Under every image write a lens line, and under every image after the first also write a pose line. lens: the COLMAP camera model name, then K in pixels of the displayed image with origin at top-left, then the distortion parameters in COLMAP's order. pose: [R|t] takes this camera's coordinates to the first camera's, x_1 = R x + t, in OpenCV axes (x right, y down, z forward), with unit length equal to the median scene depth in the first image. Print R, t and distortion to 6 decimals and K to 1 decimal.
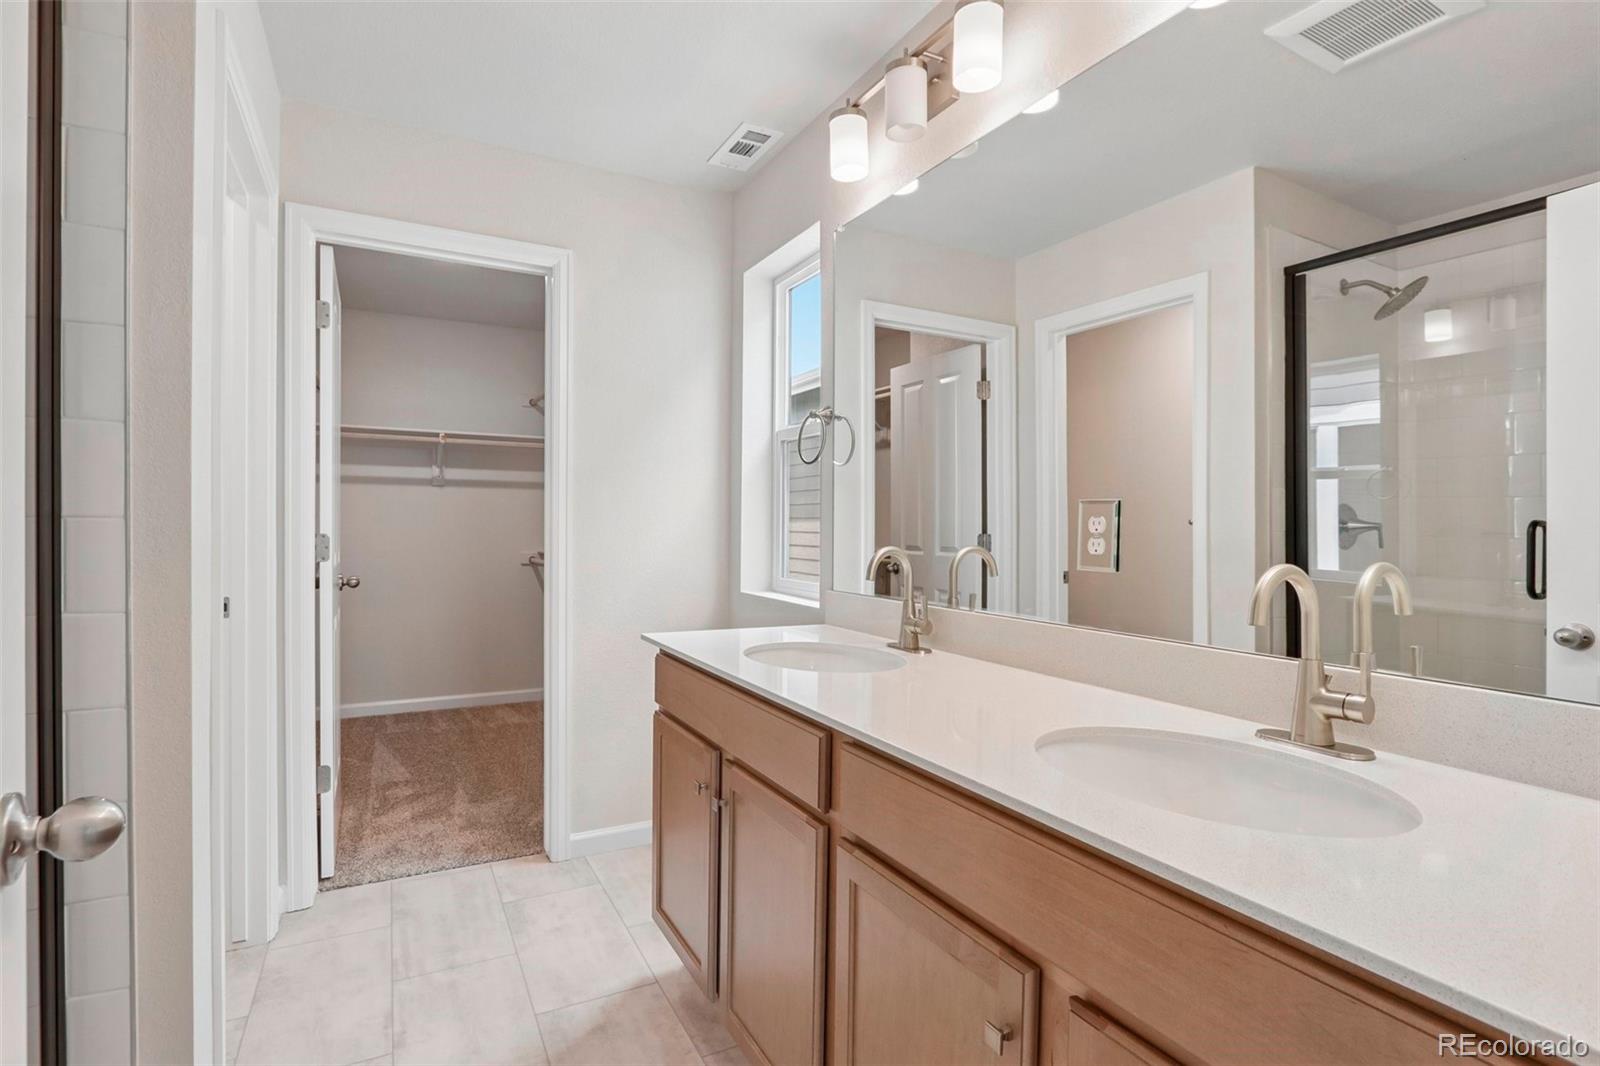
lens RADIAL K [[748.4, 0, 779.9], [0, 748.4, 515.1], [0, 0, 1]] dist [-0.004404, -0.000298]
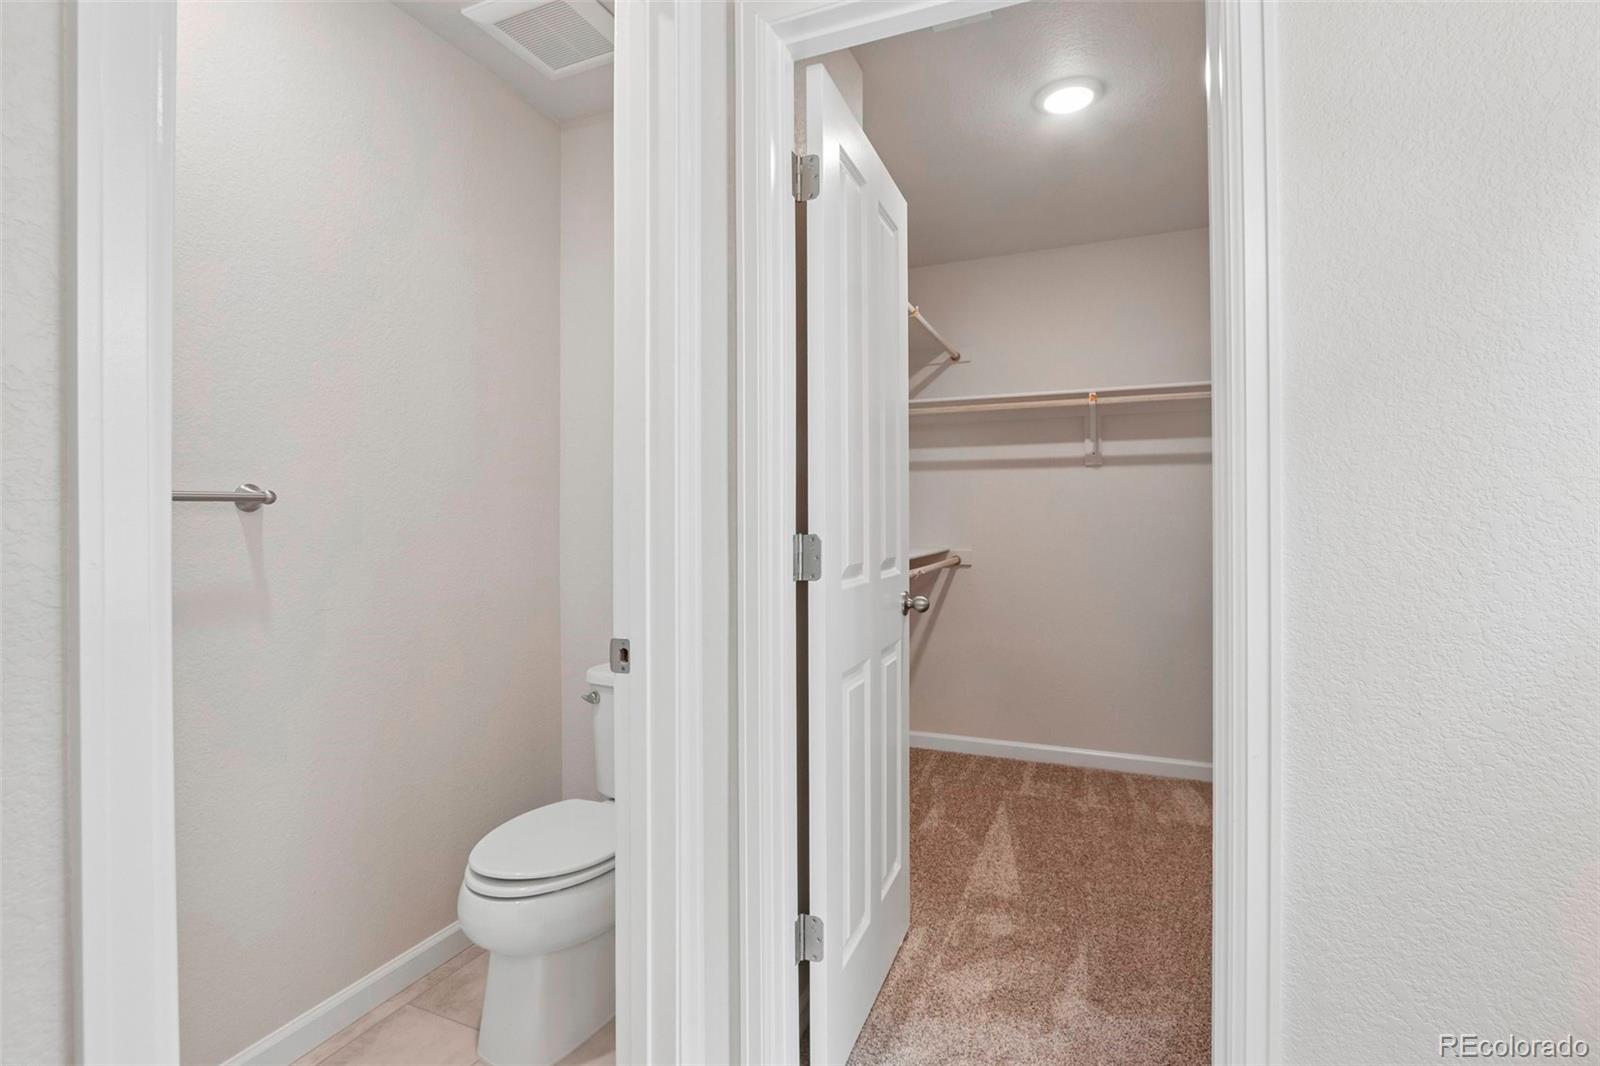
lens RADIAL K [[753.5, 0, 792.2], [0, 753.5, 538.0], [0, 0, 1]] dist [-0.002388, -0.000060]
pose [[0.639080, 0.000992, -0.769140, -0.099599], [0.027798, 0.999316, 0.024387, 0.008287], [0.768638, -0.036966, 0.638615, 0.400217]]
